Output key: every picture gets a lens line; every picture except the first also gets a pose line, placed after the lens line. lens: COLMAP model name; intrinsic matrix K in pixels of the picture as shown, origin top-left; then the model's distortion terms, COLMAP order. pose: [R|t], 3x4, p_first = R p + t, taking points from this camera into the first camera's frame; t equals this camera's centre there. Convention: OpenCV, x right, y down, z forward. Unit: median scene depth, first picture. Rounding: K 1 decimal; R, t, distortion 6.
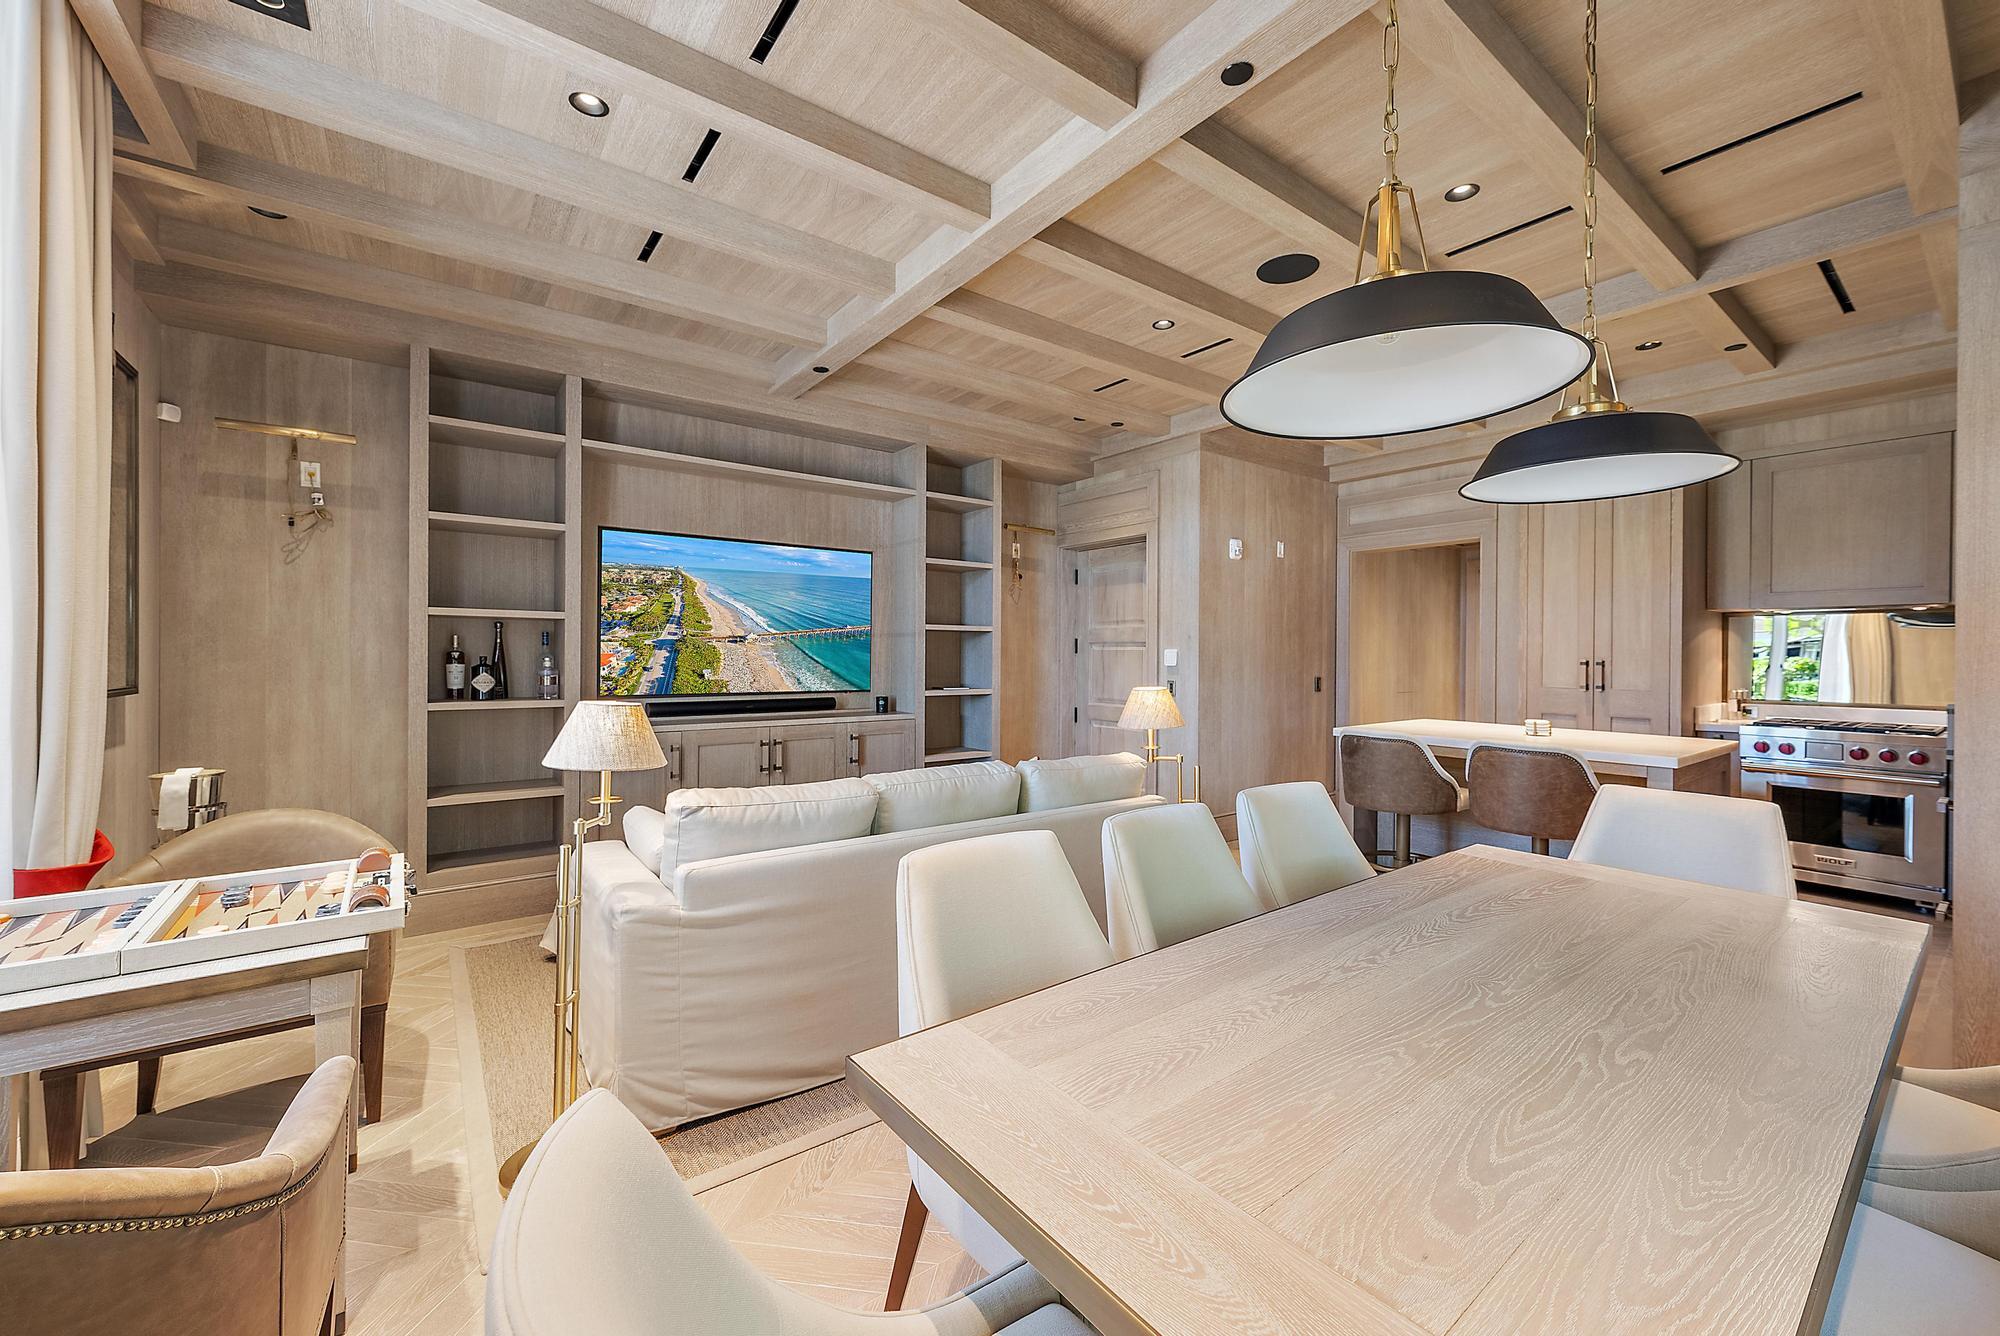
lens RADIAL K [[779.6, 0, 997.9], [0, 779.6, 654.0], [0, 0, 1]] dist [0.001963, 0.000060]
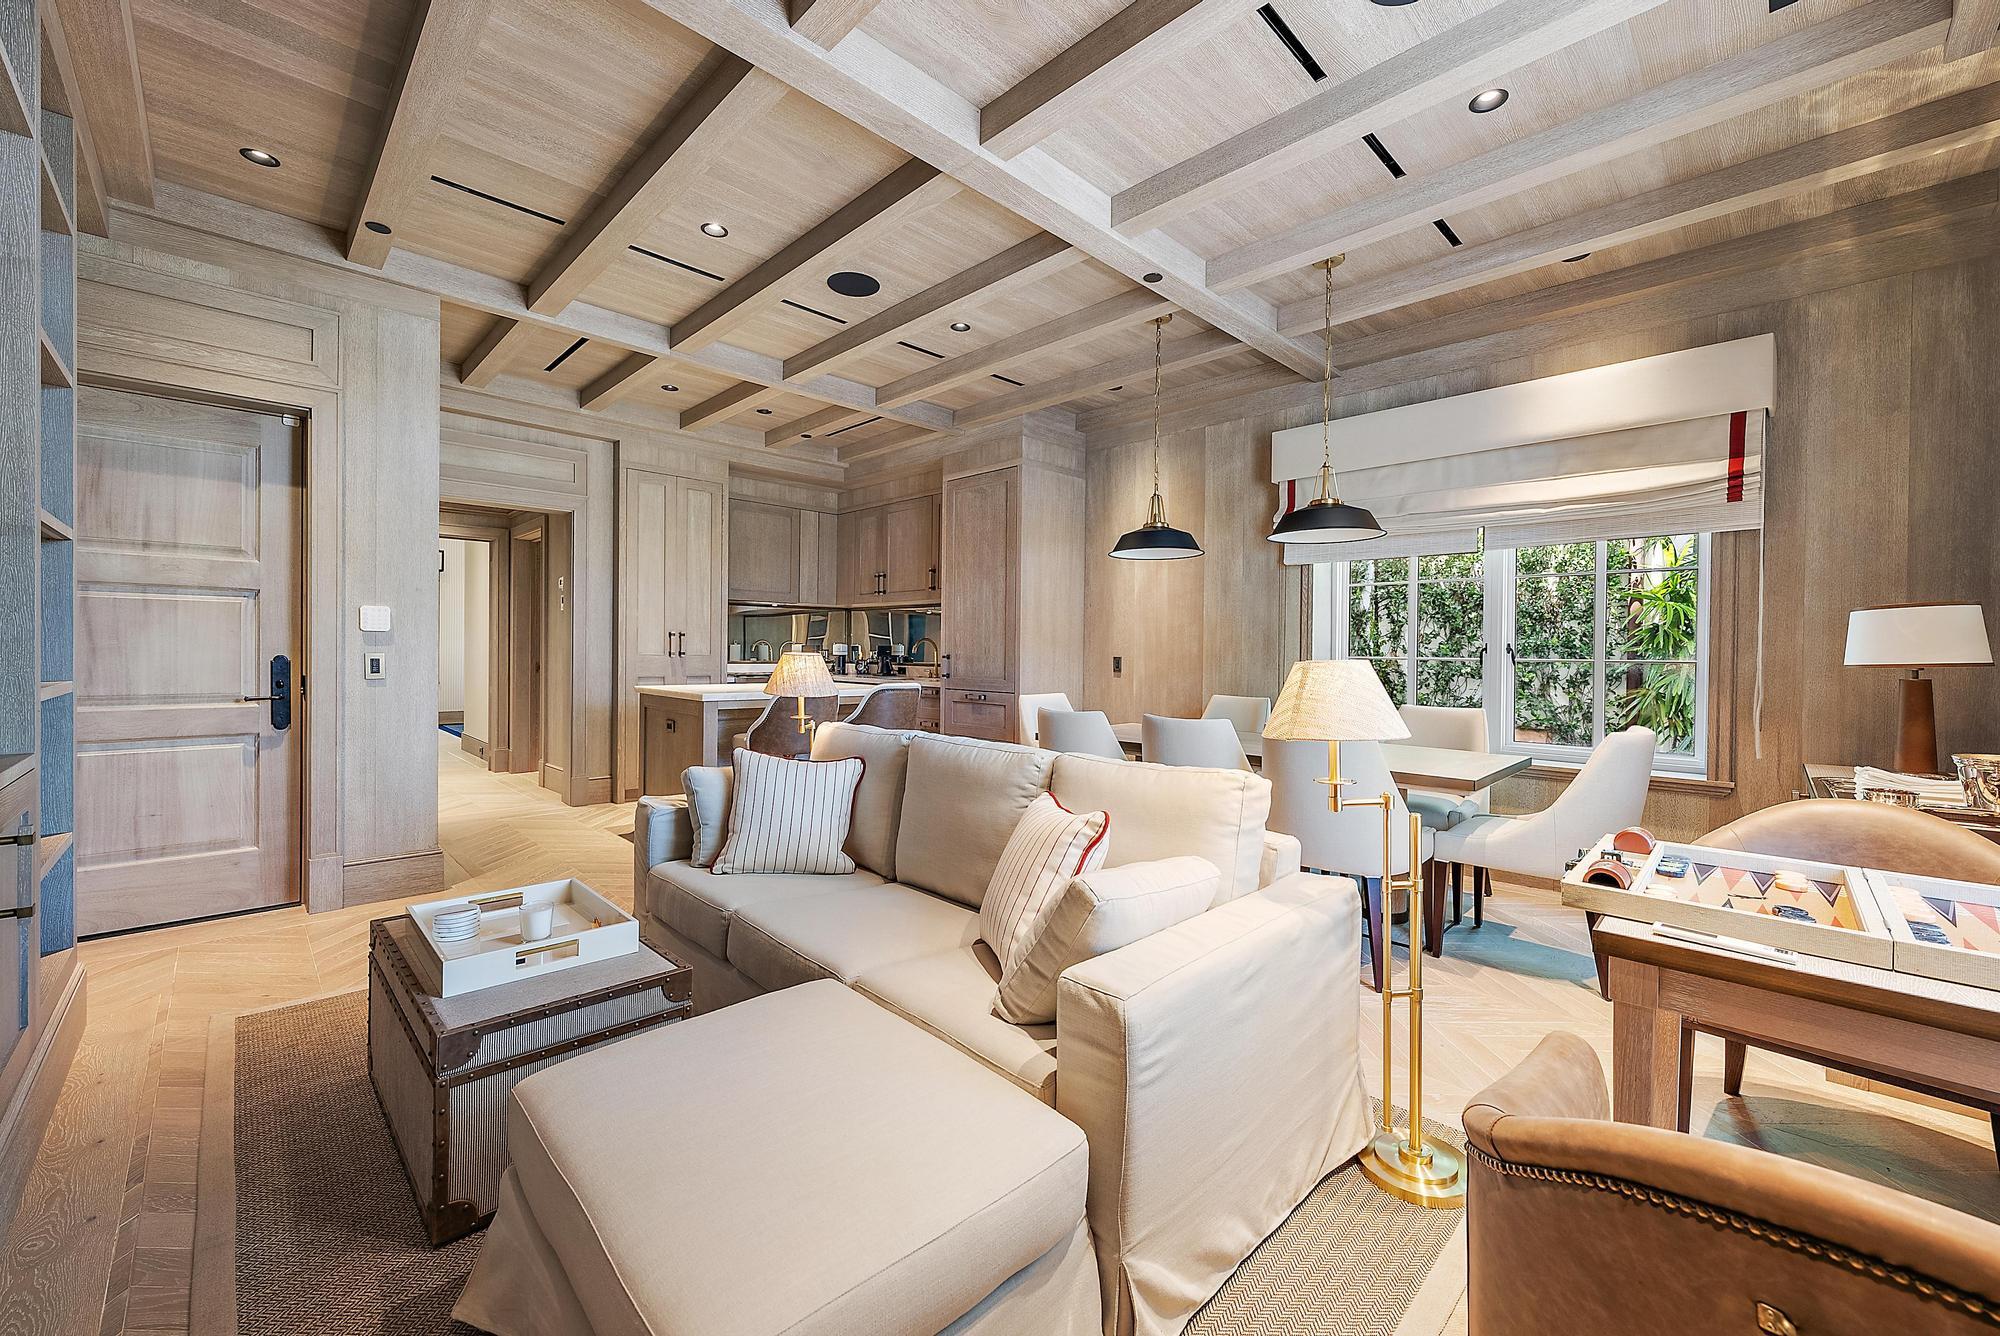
lens RADIAL K [[779.6, 0, 999.8], [0, 779.6, 656.9], [0, 0, 1]] dist [0.001963, 0.000060]
pose [[-0.141088, -0.015393, 0.989877, -0.739137], [-0.012087, 0.999831, 0.013825, 0.032407], [-0.989923, -0.010014, -0.141250, 0.868841]]
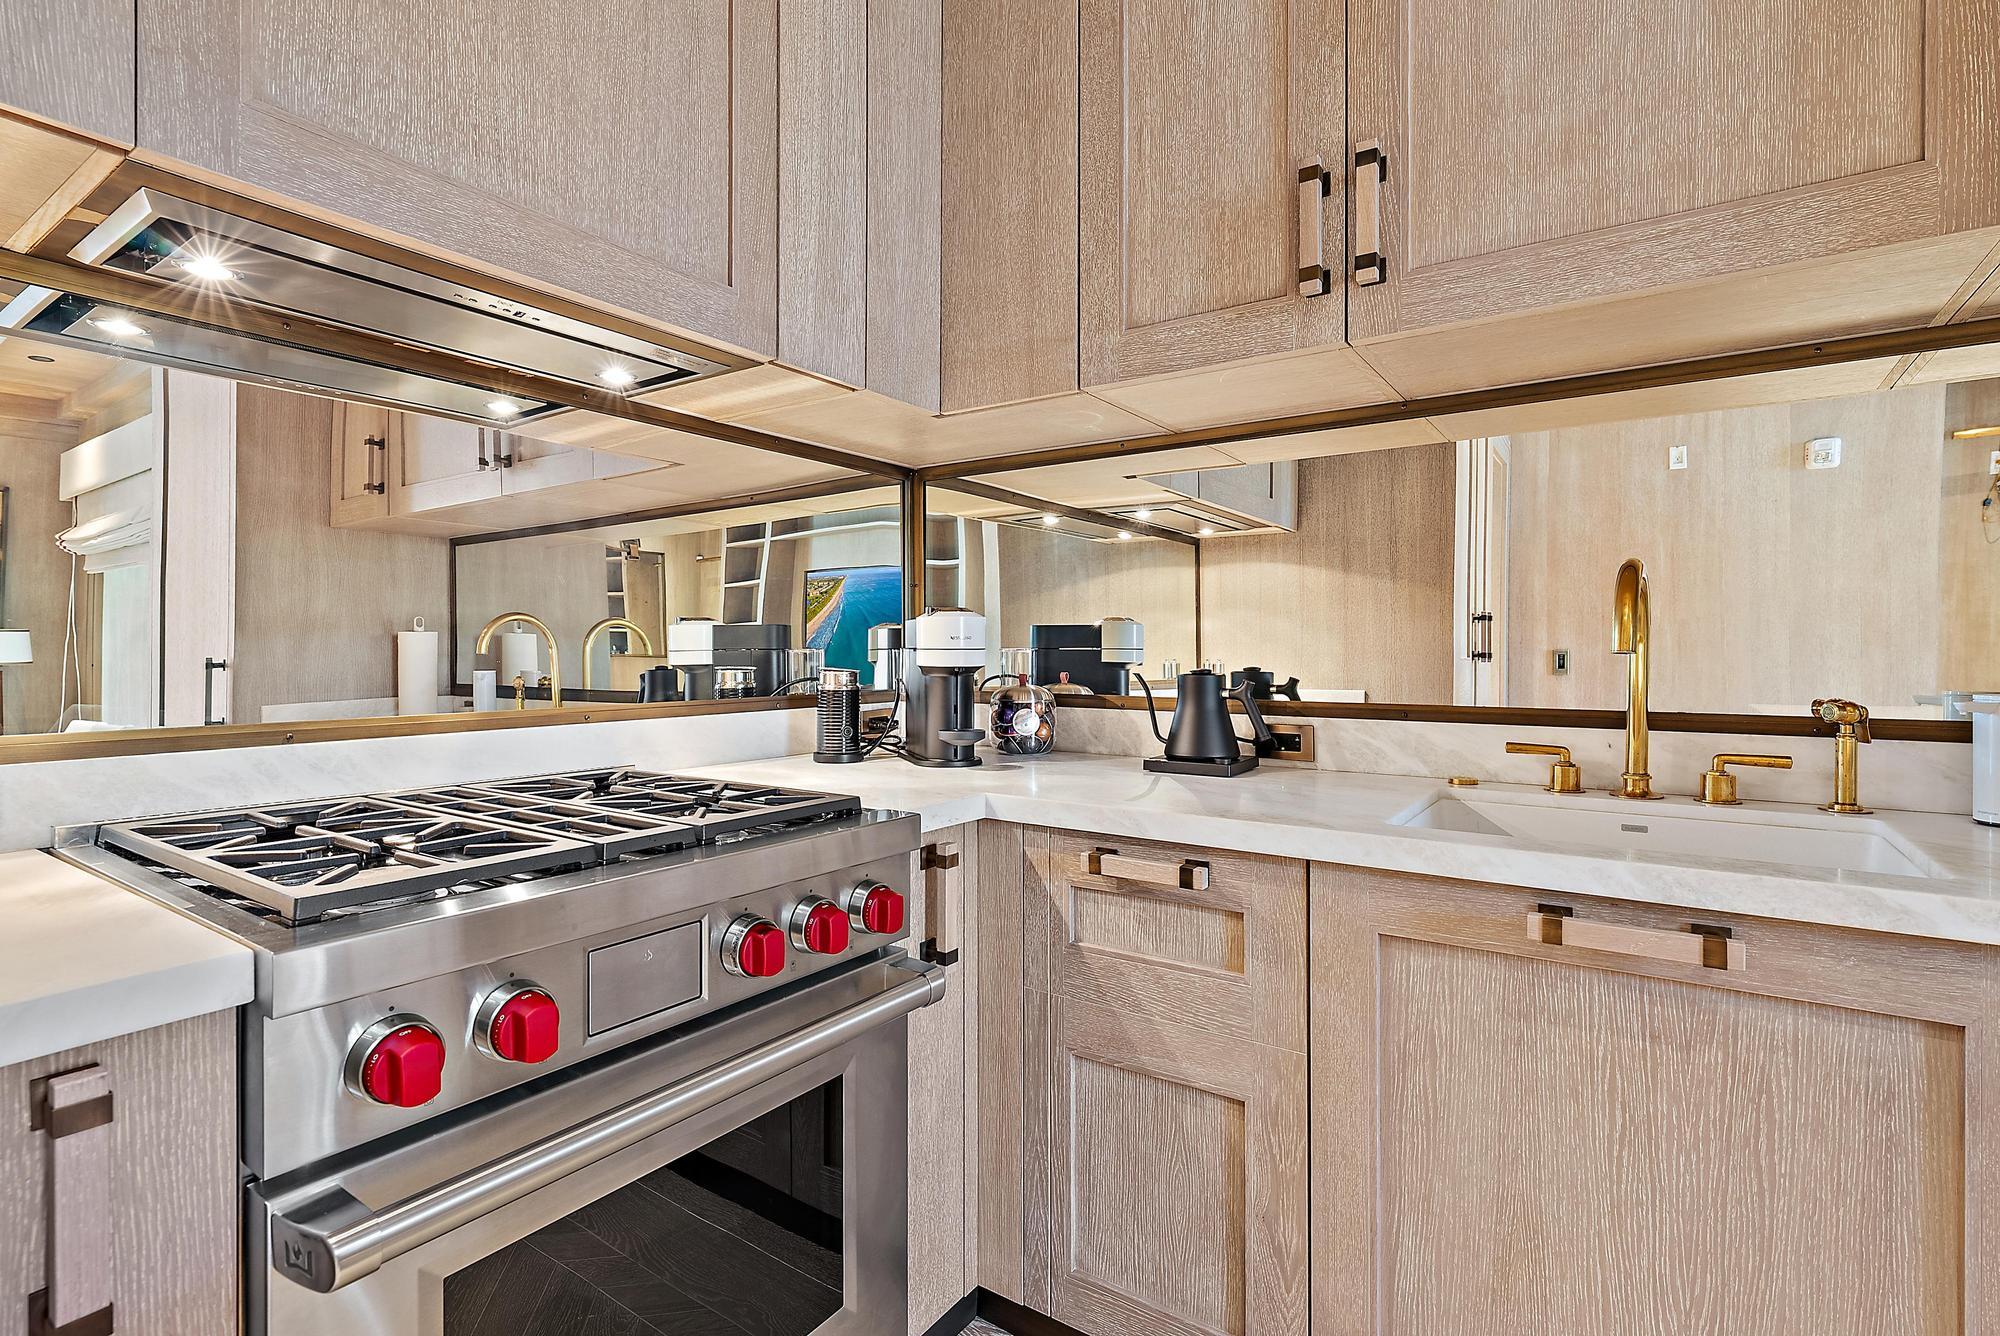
lens RADIAL K [[948.6, 0, 1001.7], [0, 948.6, 660.5], [0, 0, 1]] dist [-0.001212, 0.000610]
pose [[-0.325295, -0.016483, 0.945469, 0.945939], [-0.003575, 0.999862, 0.016202, 0.050293], [-0.945606, 0.001890, -0.325310, 1.146152]]
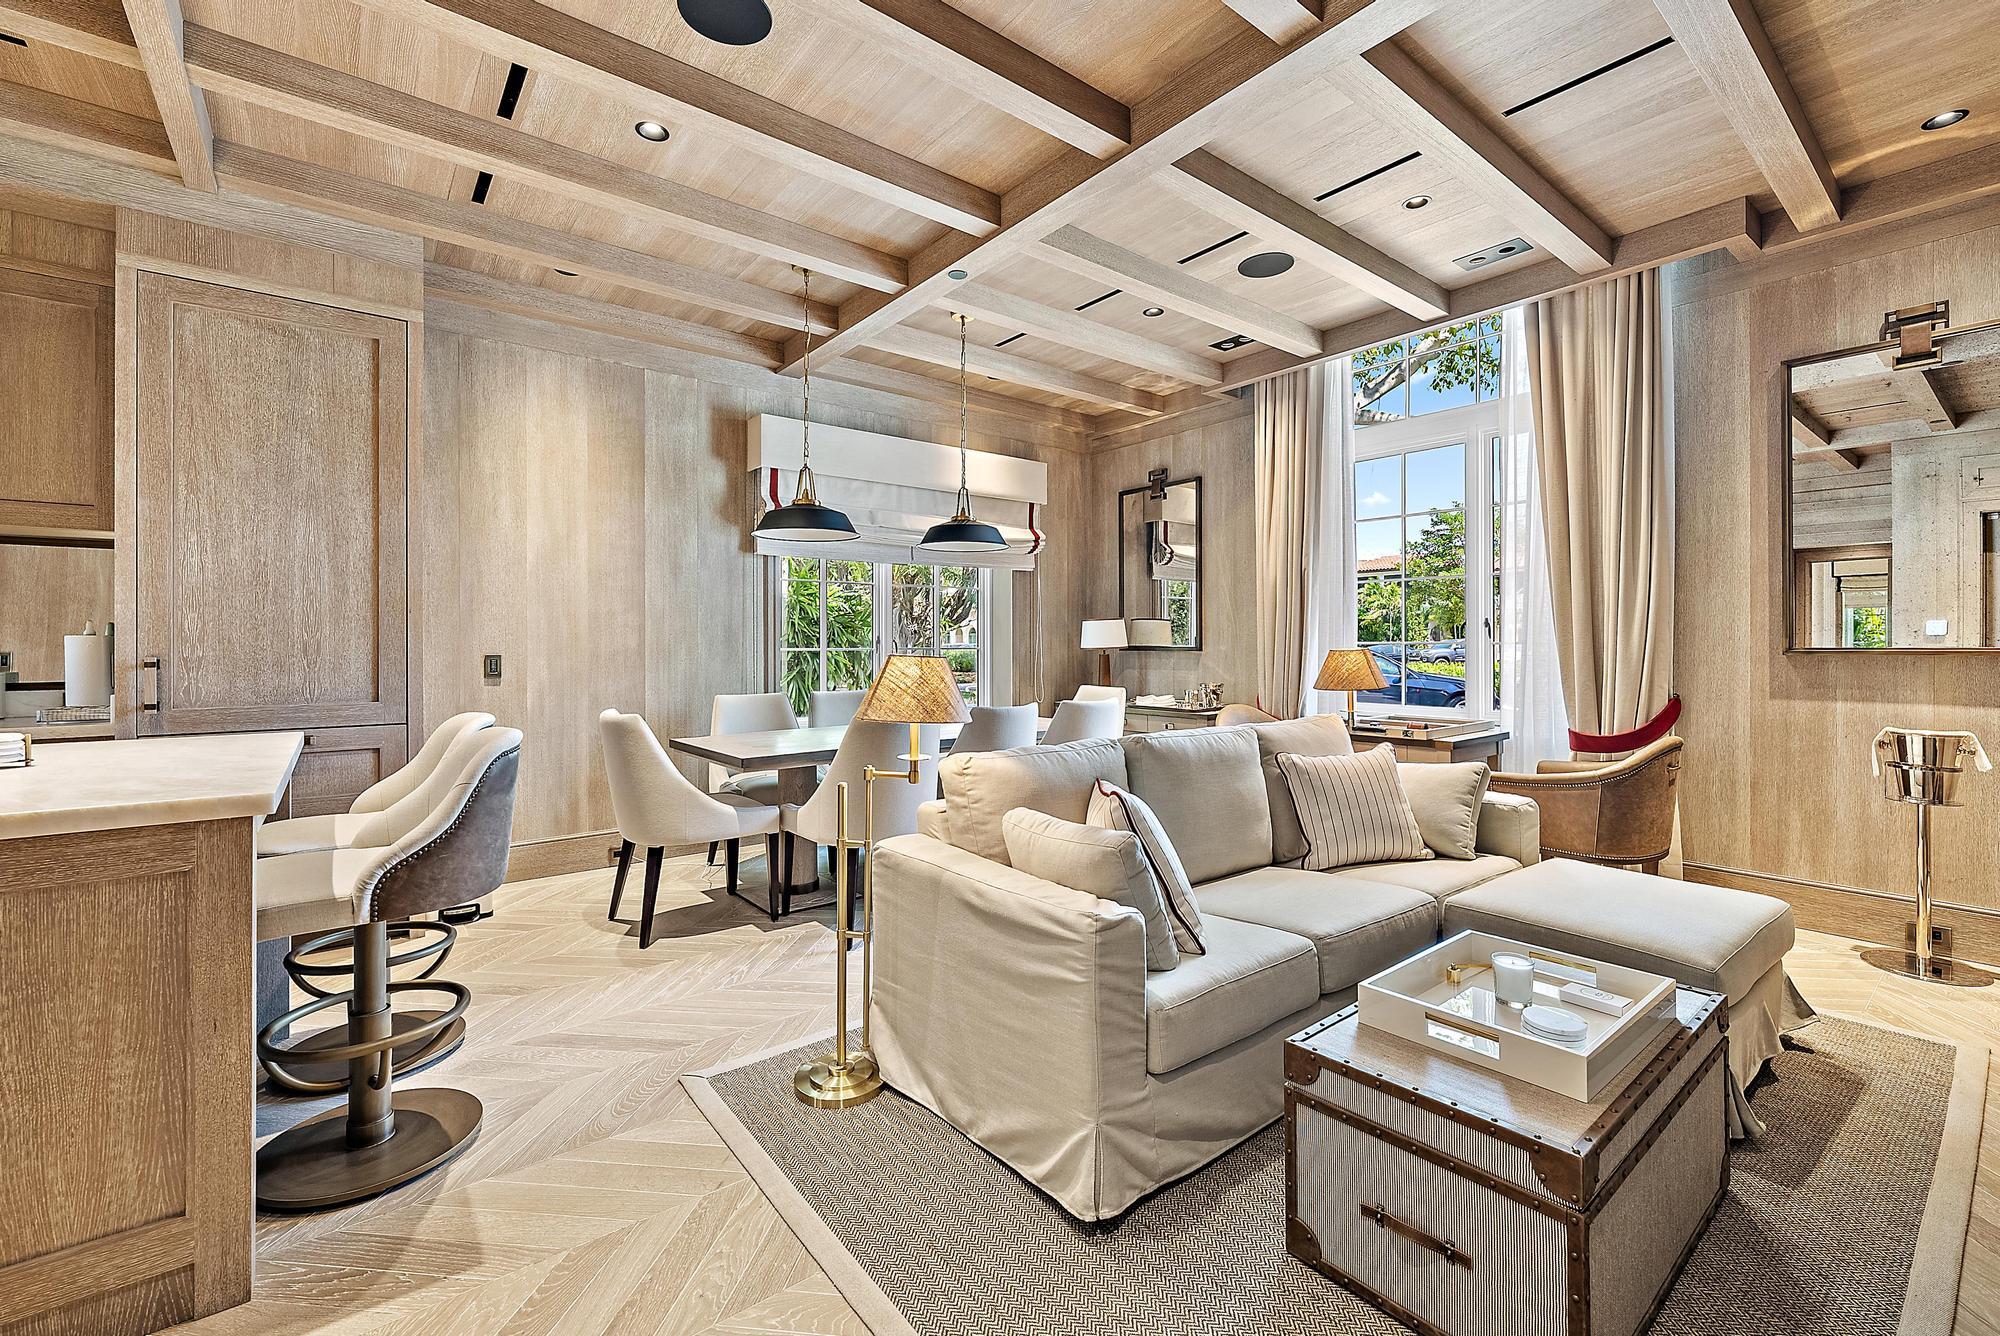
lens RADIAL K [[850.6, 0, 1013.9], [0, 850.6, 637.9], [0, 0, 1]] dist [-0.002624, 0.000335]
pose [[-0.999304, -0.003915, -0.037099, 0.140349], [-0.003621, 0.999962, -0.007967, 0.034588], [0.037129, -0.007827, -0.999280, 1.590307]]
